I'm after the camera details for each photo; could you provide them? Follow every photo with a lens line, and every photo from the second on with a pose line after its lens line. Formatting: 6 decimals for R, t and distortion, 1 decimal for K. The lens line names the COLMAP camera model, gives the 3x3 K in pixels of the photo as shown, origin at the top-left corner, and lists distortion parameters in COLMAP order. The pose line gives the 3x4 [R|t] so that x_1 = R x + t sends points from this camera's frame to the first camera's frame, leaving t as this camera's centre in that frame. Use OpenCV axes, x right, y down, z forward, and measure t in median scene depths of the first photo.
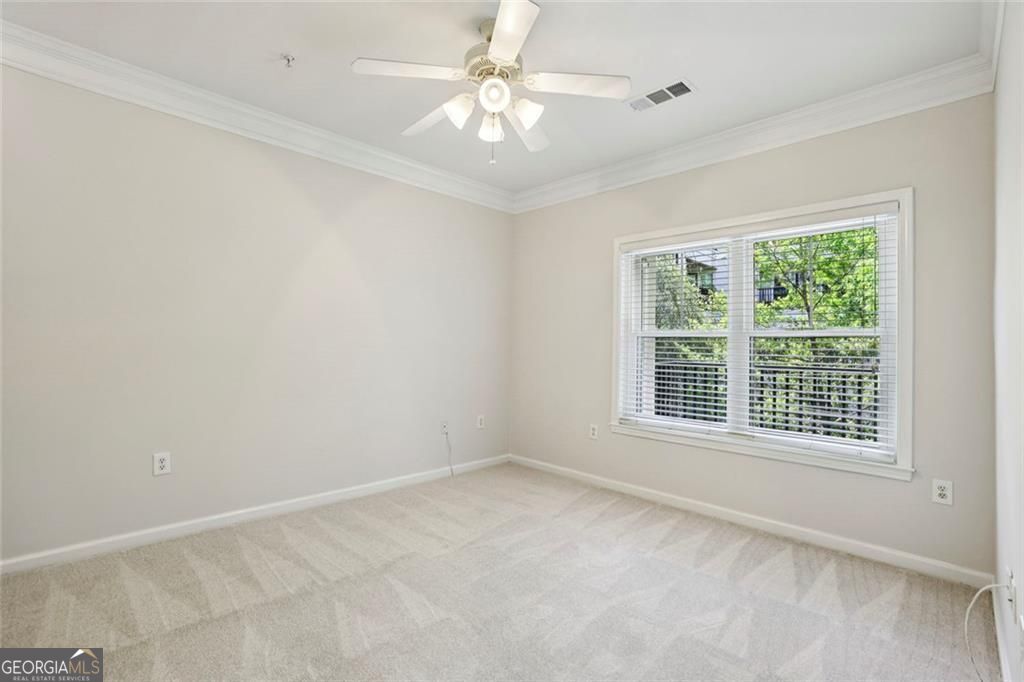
lens RADIAL K [[465.5, 0, 503.0], [0, 465.5, 338.7], [0, 0, 1]] dist [-0.013073, 0.004013]
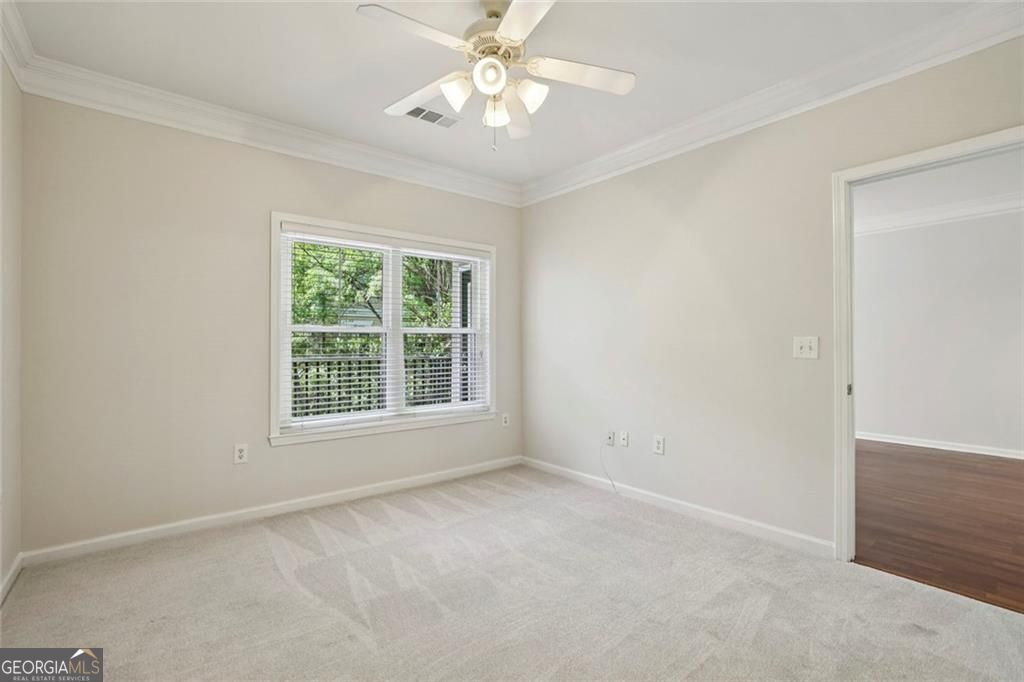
lens RADIAL K [[465.5, 0, 511.1], [0, 465.5, 342.6], [0, 0, 1]] dist [-0.013073, 0.004013]
pose [[0.110226, -0.011297, 0.993842, -0.641202], [-0.005186, 0.999915, 0.011941, 0.005845], [-0.993893, -0.006470, 0.110158, 0.587328]]
